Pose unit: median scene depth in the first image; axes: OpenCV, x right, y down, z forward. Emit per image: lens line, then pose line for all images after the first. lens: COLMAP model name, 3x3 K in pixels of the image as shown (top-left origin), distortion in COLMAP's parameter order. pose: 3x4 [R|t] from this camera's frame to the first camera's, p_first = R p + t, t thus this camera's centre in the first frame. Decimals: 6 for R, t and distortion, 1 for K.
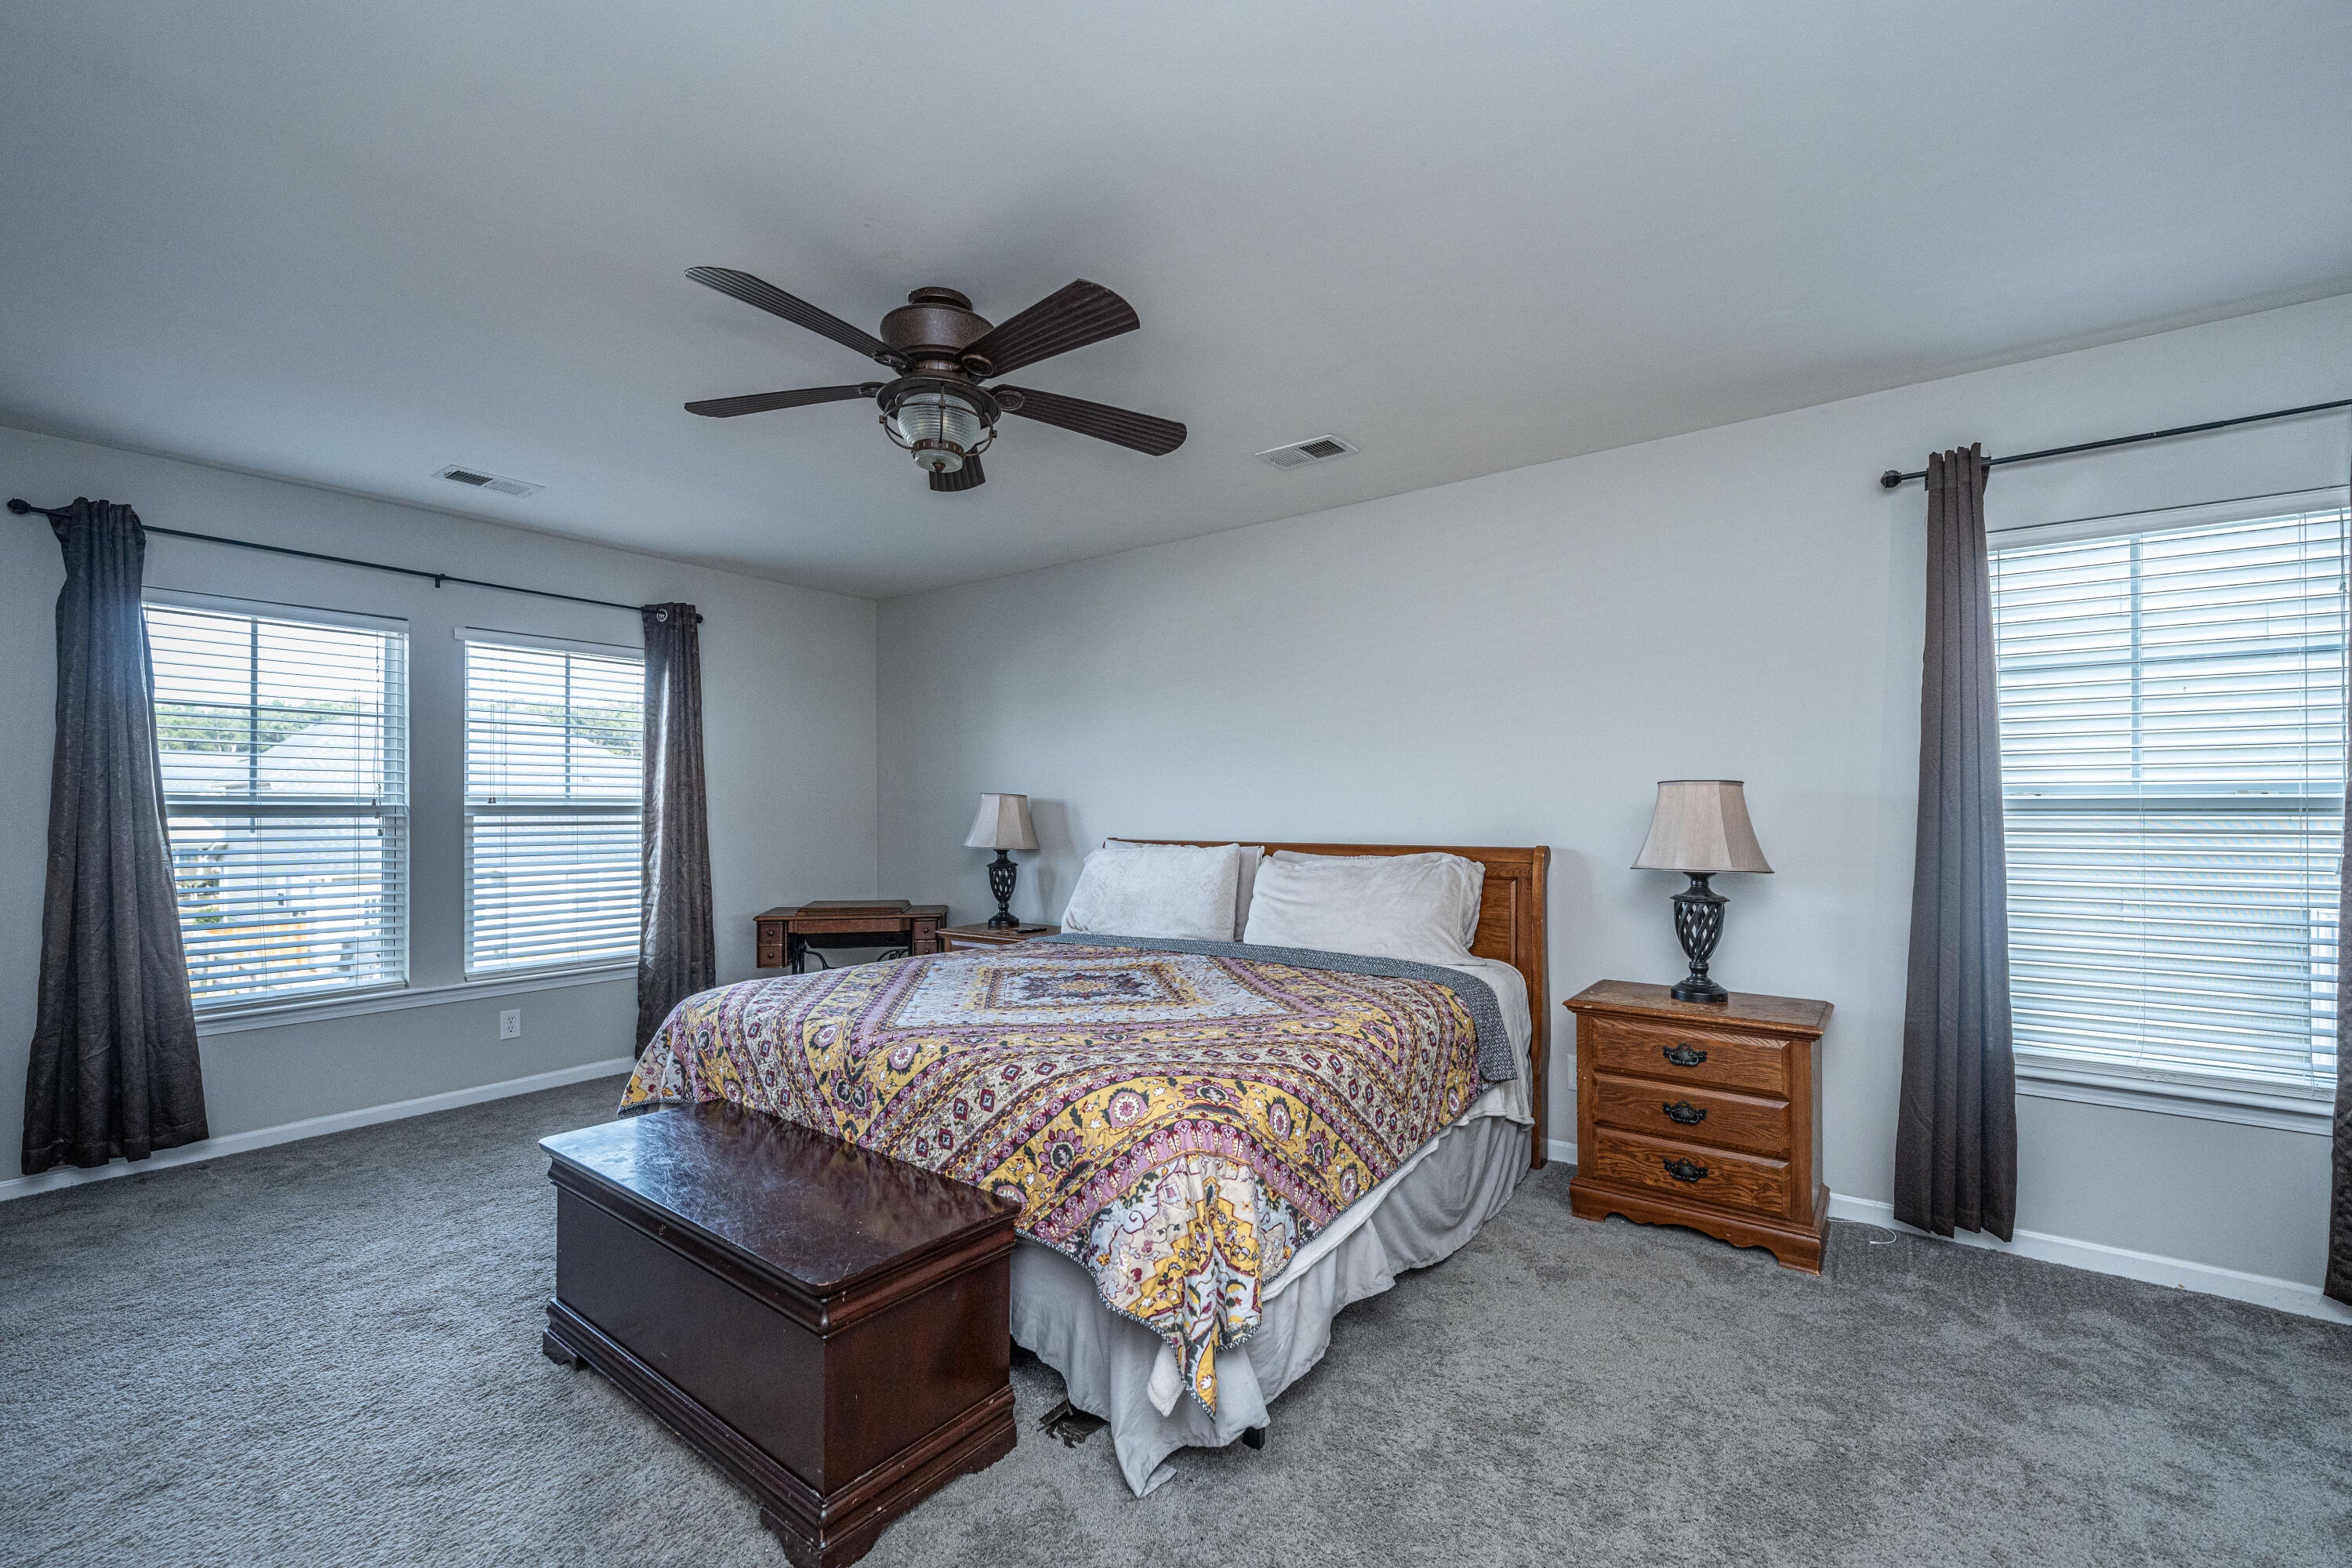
lens RADIAL K [[962.0, 0, 1127.1], [0, 962.0, 807.2], [0, 0, 1]] dist [-0.001291, -0.000154]
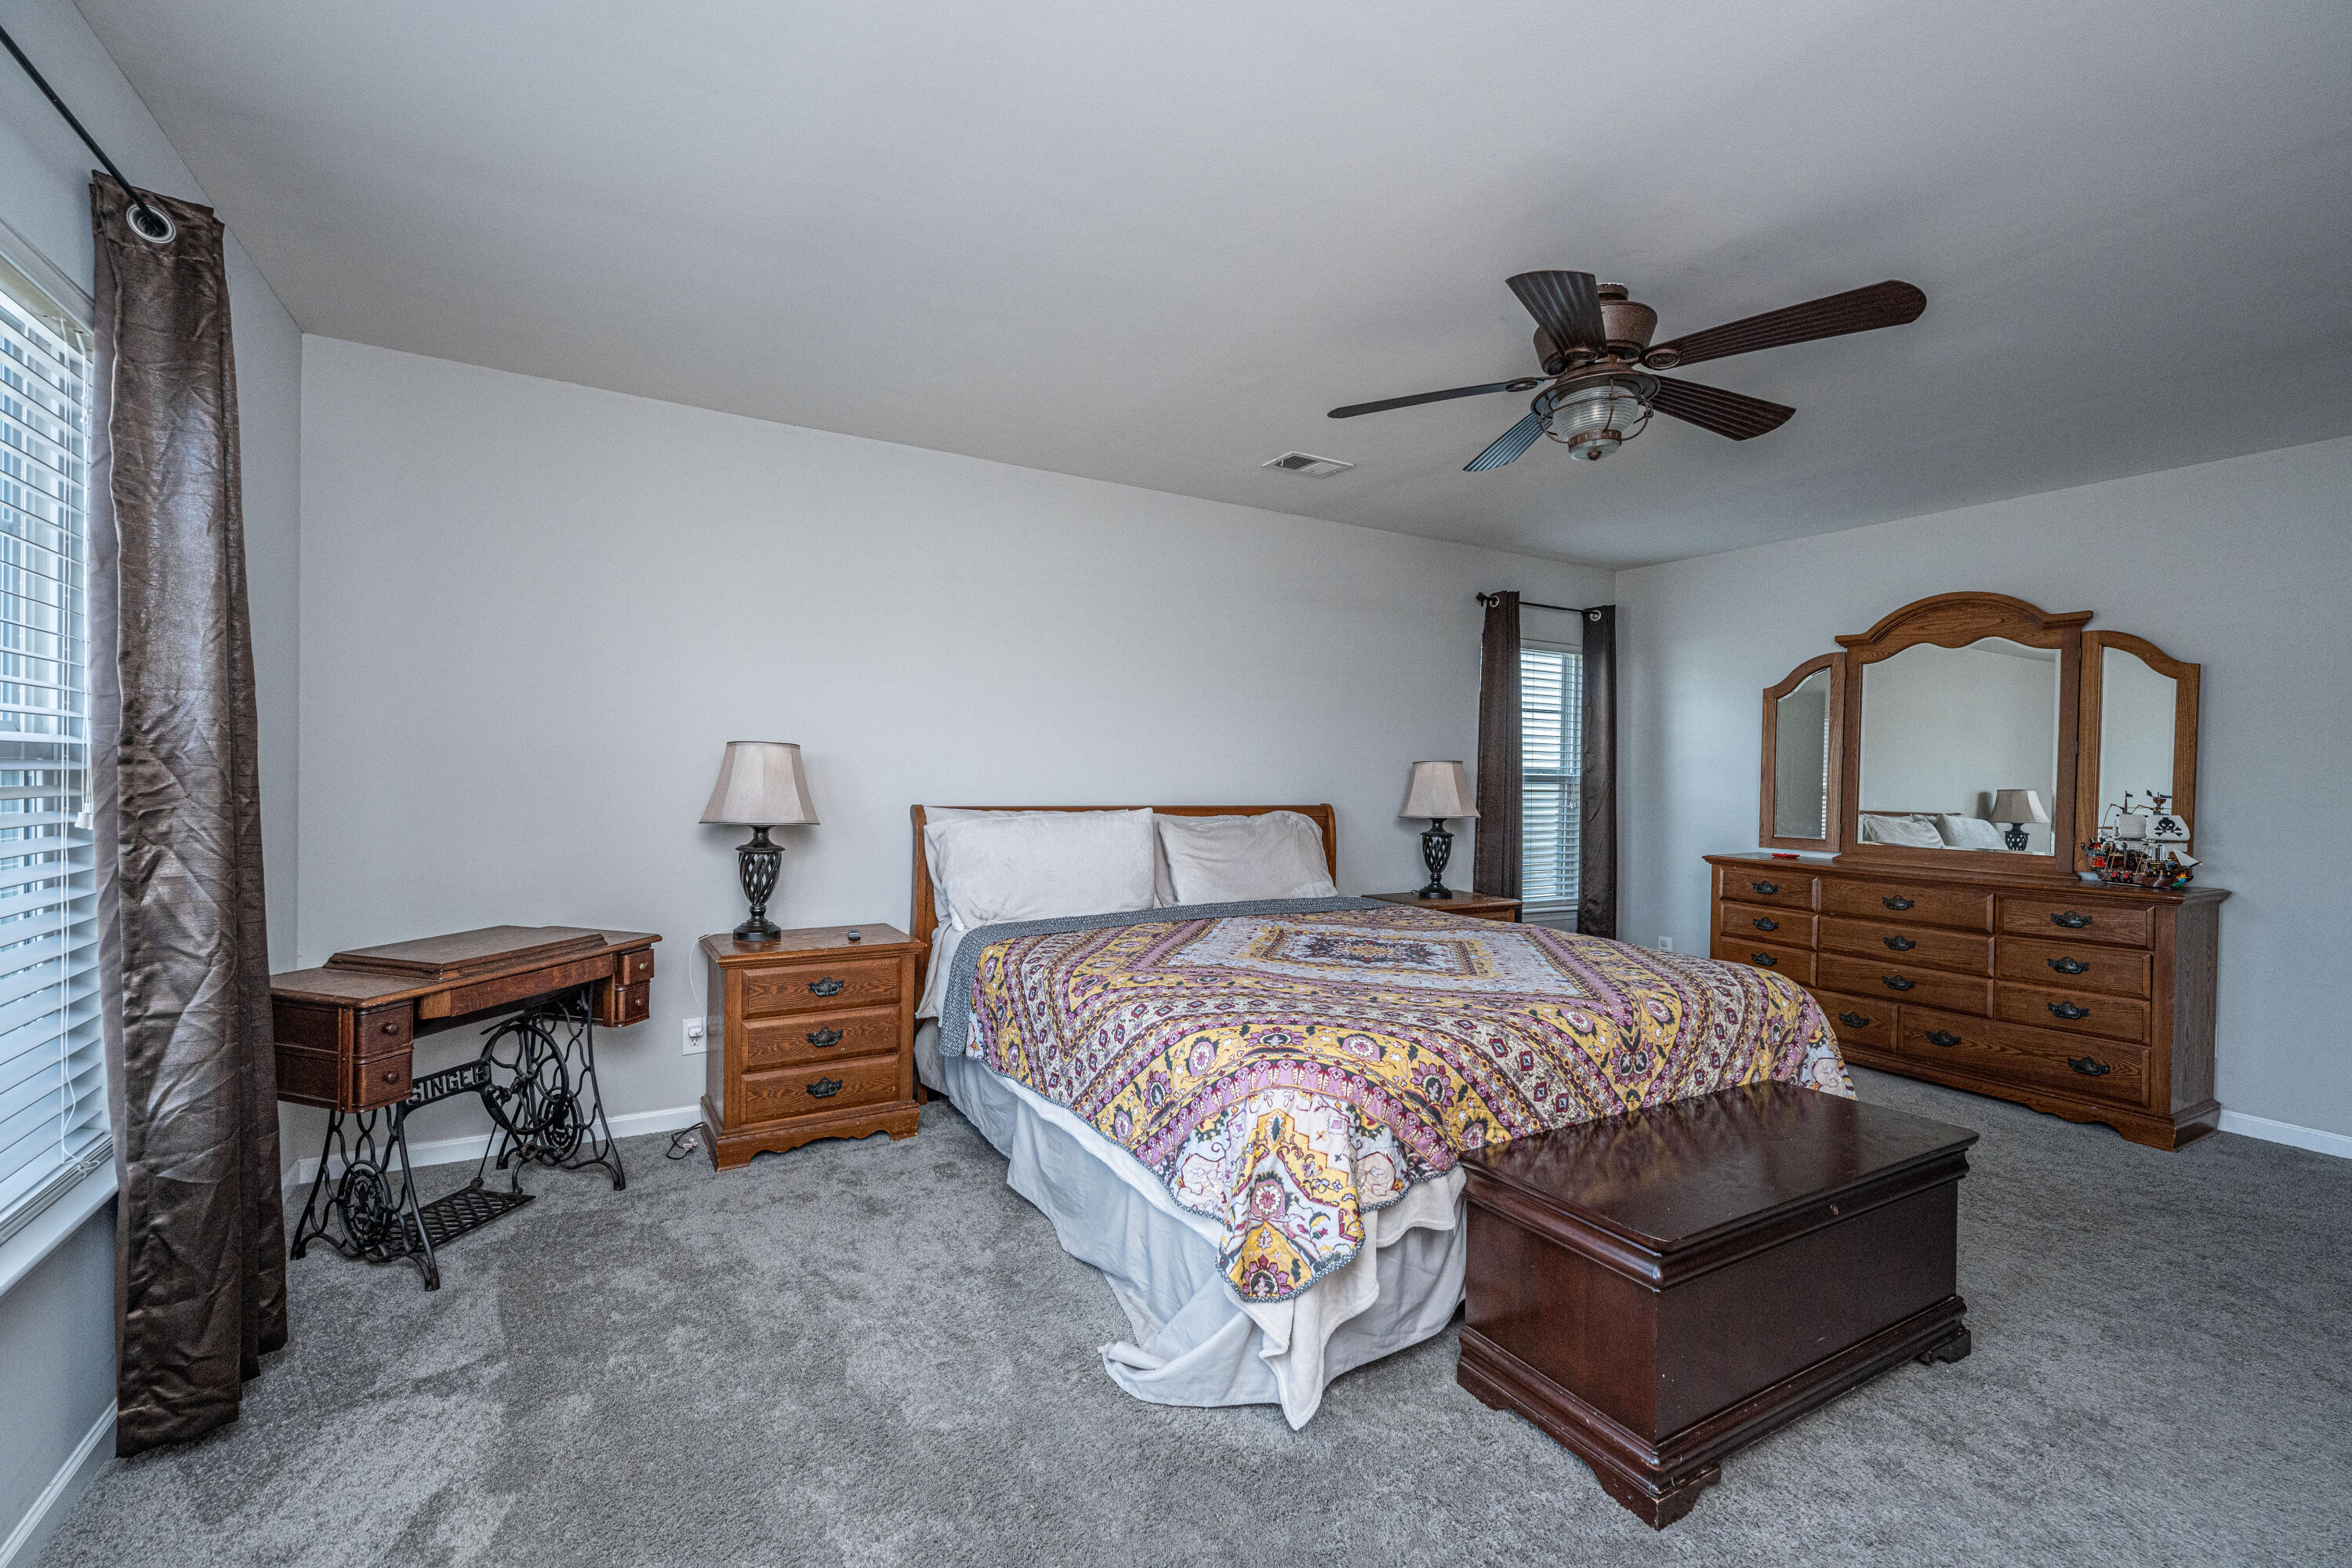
lens RADIAL K [[932.5, 0, 1175.8], [0, 932.5, 791.9], [0, 0, 1]] dist [-0.000353, -0.000152]
pose [[0.408483, -0.009939, 0.912712, -1.142152], [-0.019678, 0.999612, 0.019692, 0.002832], [-0.912554, -0.026004, 0.408129, 0.868599]]
